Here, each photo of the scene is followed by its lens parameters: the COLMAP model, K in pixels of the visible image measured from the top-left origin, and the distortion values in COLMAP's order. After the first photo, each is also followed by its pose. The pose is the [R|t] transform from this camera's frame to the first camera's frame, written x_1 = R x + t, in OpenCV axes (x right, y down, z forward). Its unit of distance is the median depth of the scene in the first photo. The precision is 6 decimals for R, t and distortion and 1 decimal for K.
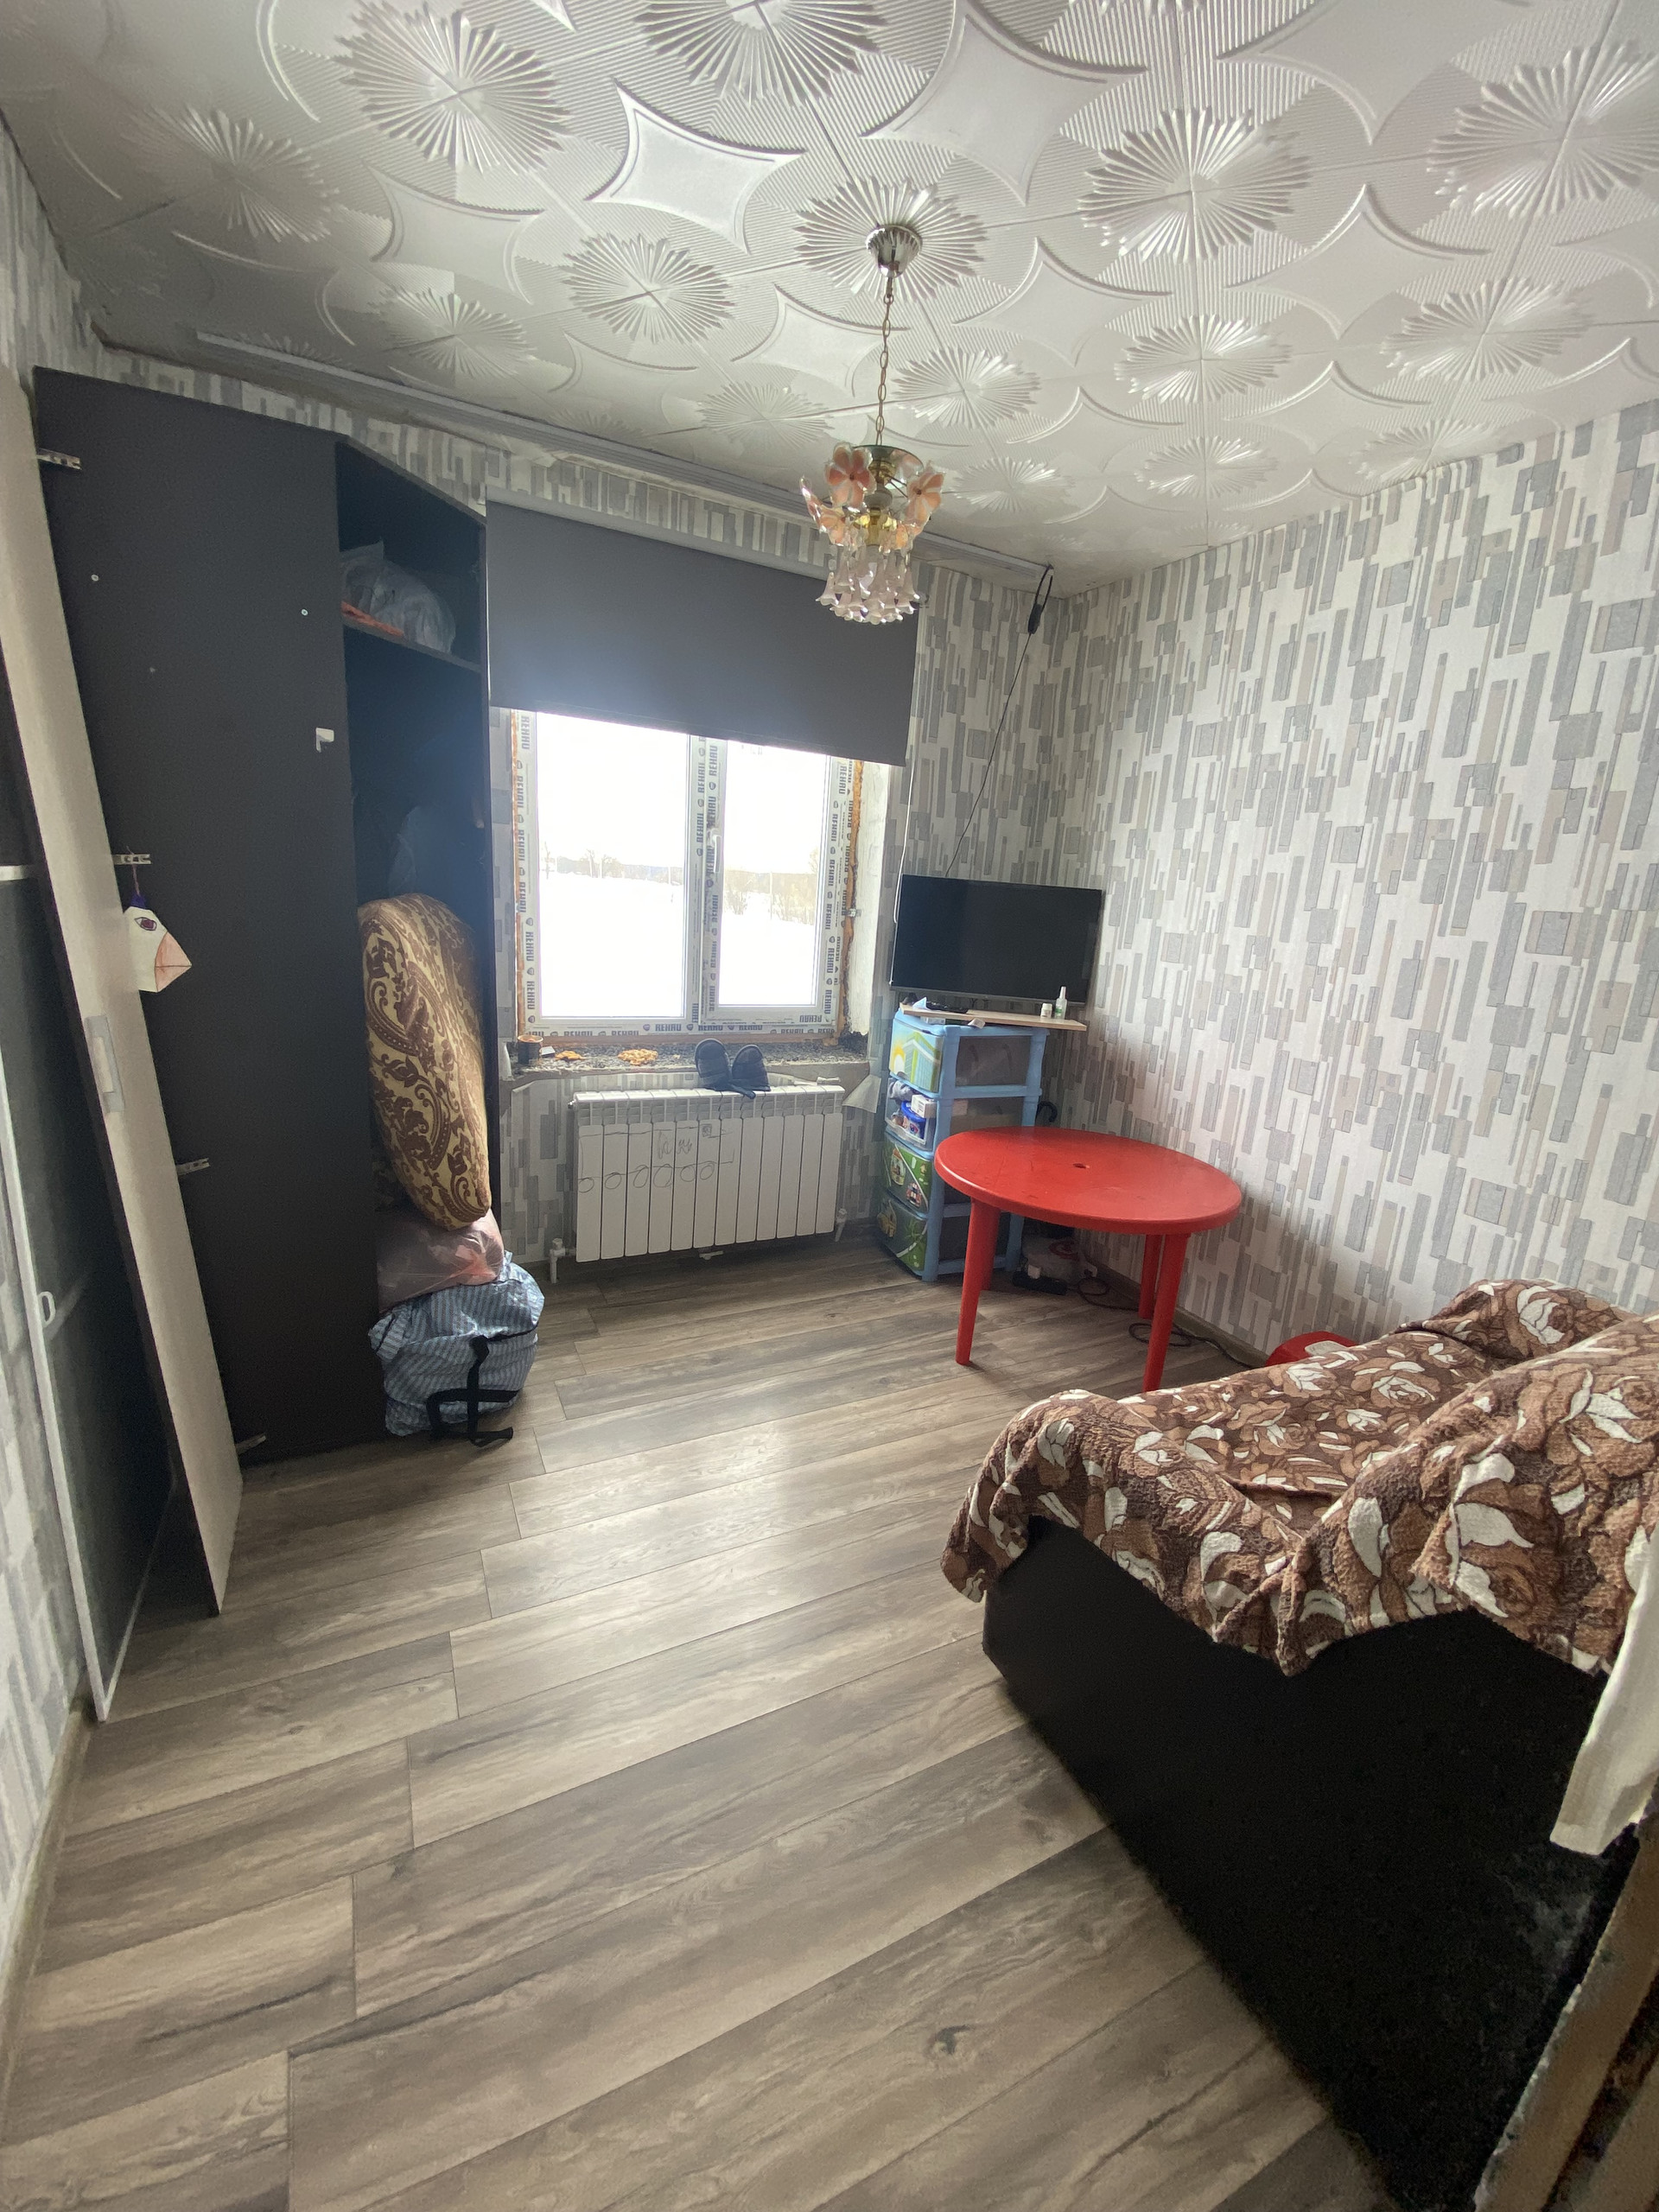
lens RADIAL K [[883.2, 0, 827.1], [0, 883.2, 1104.5], [0, 0, 1]] dist [0.034095, -0.030835]
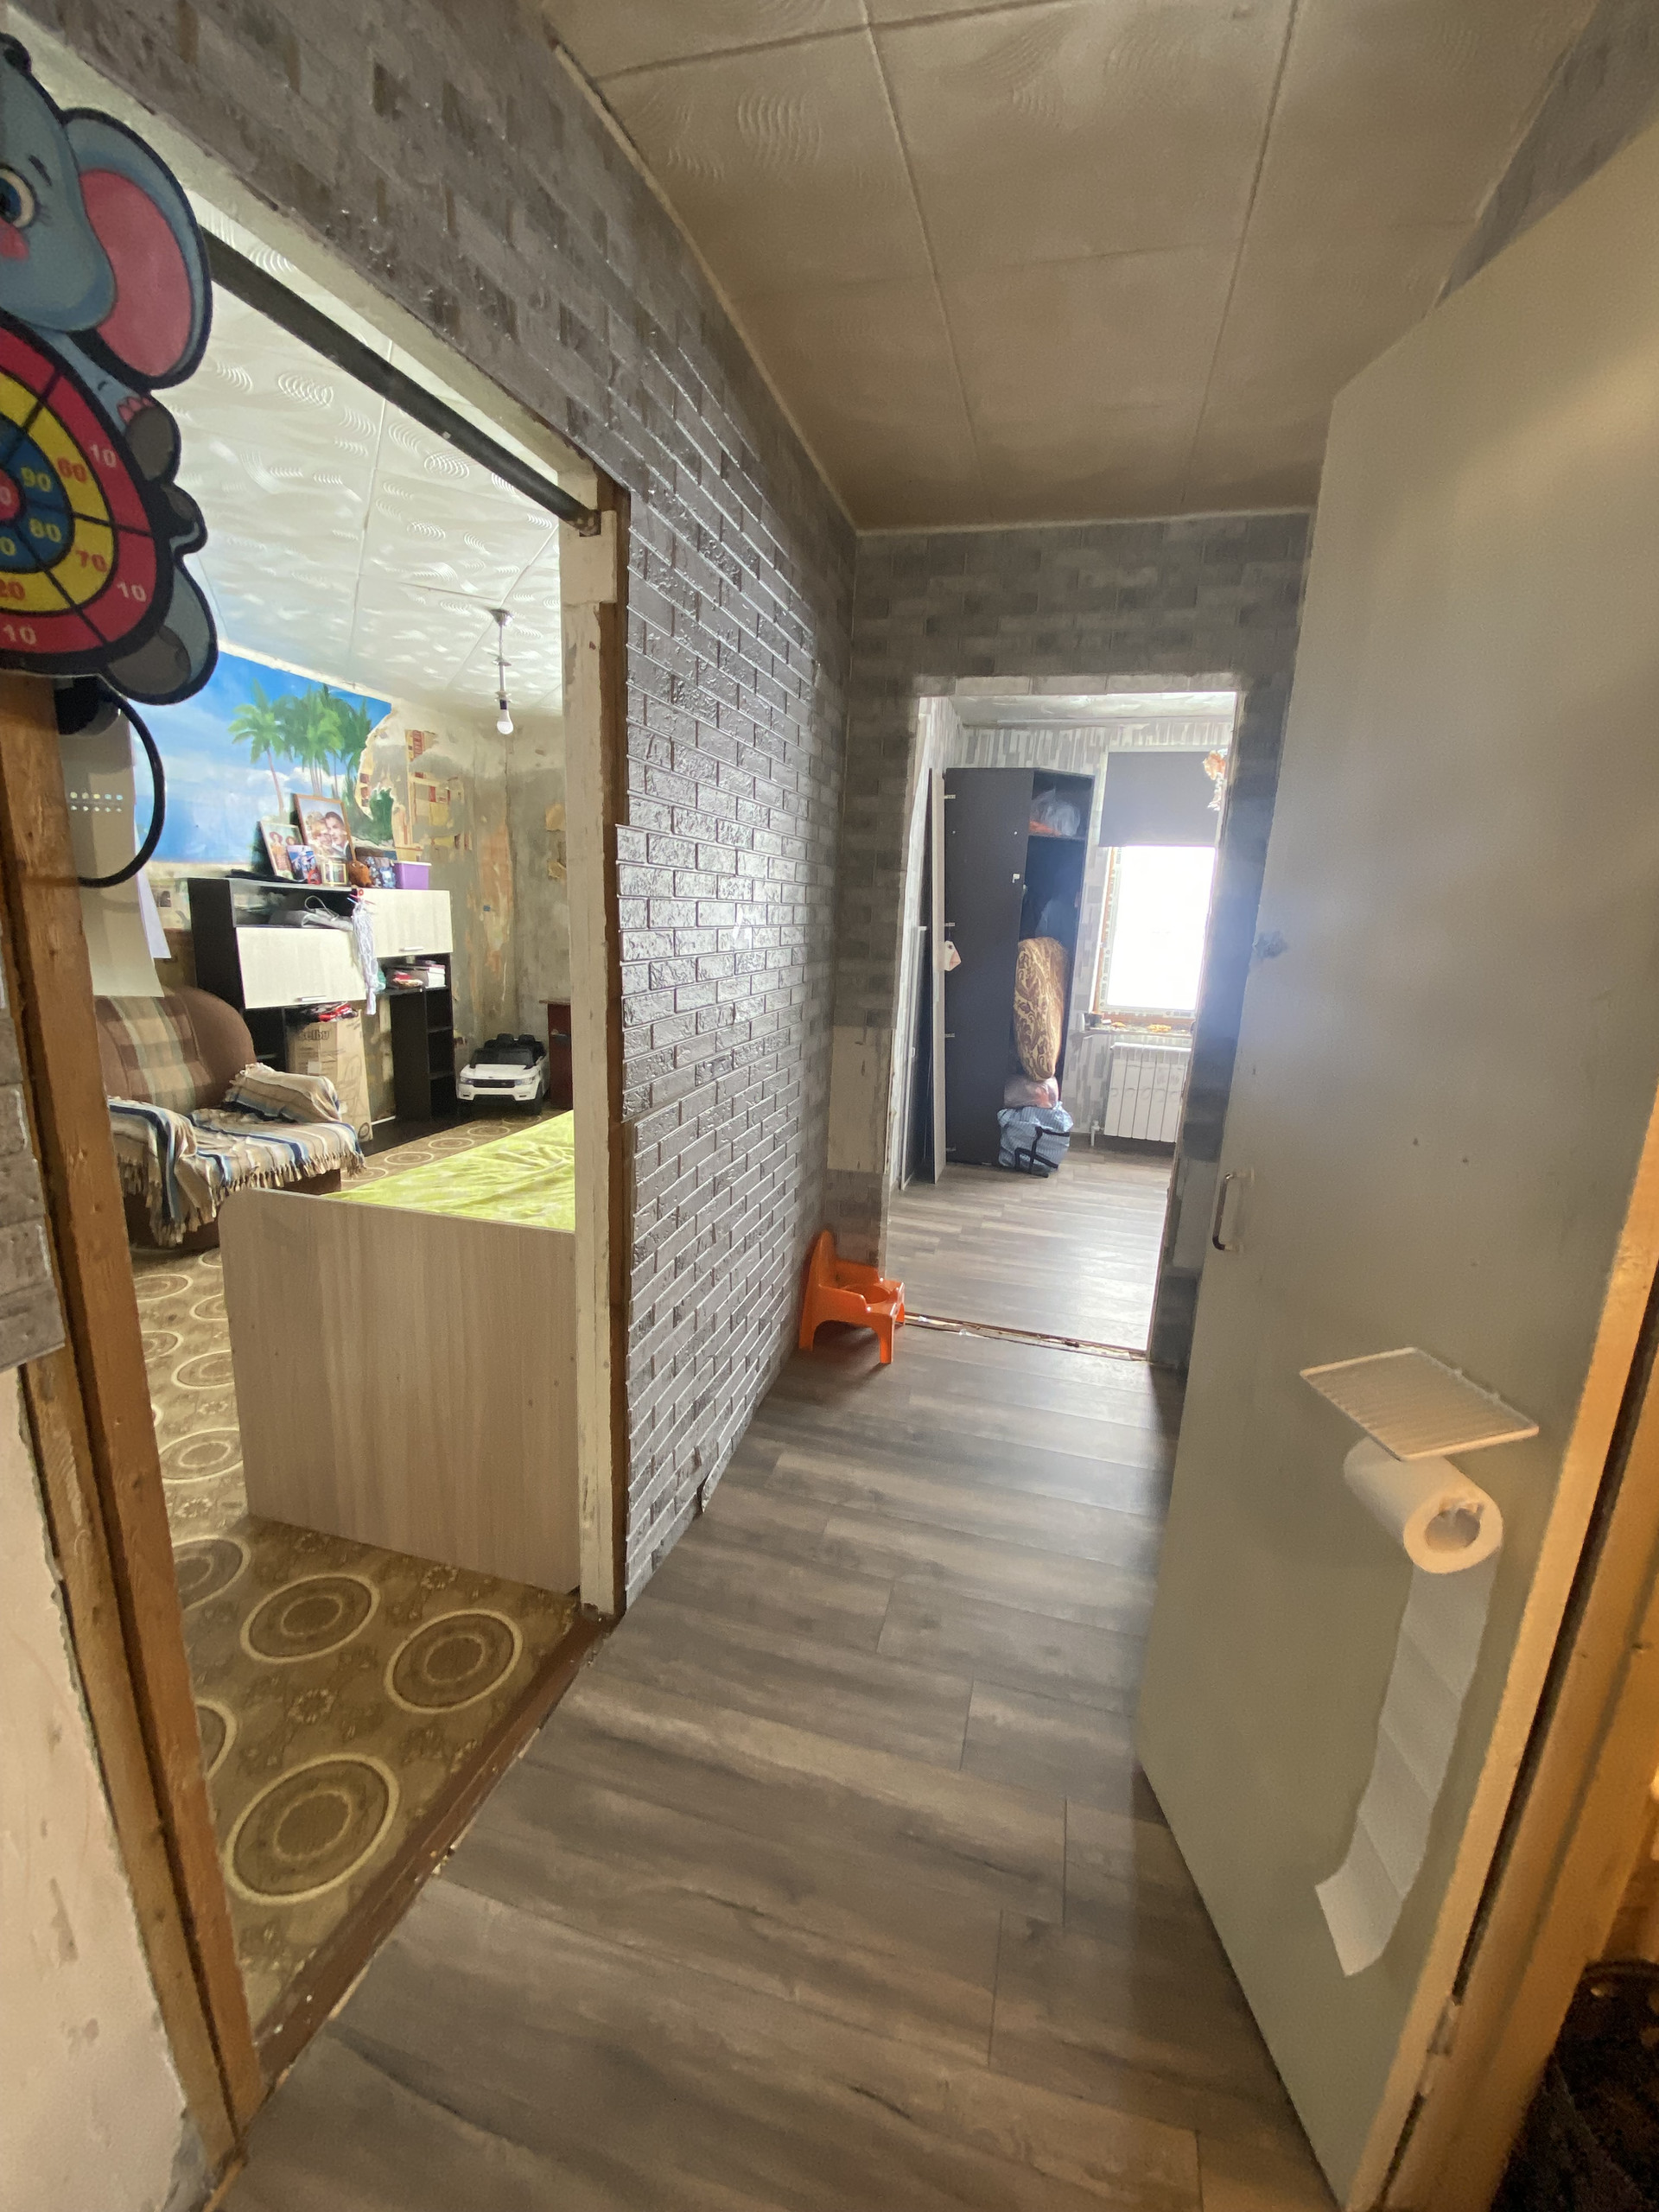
lens RADIAL K [[883.2, 0, 827.1], [0, 883.2, 1104.5], [0, 0, 1]] dist [0.034095, -0.030835]
pose [[0.739638, 0.109023, -0.664115, 0.705025], [-0.153250, 0.988151, -0.008459, 0.304811], [0.655324, 0.108032, 0.747582, -1.057761]]
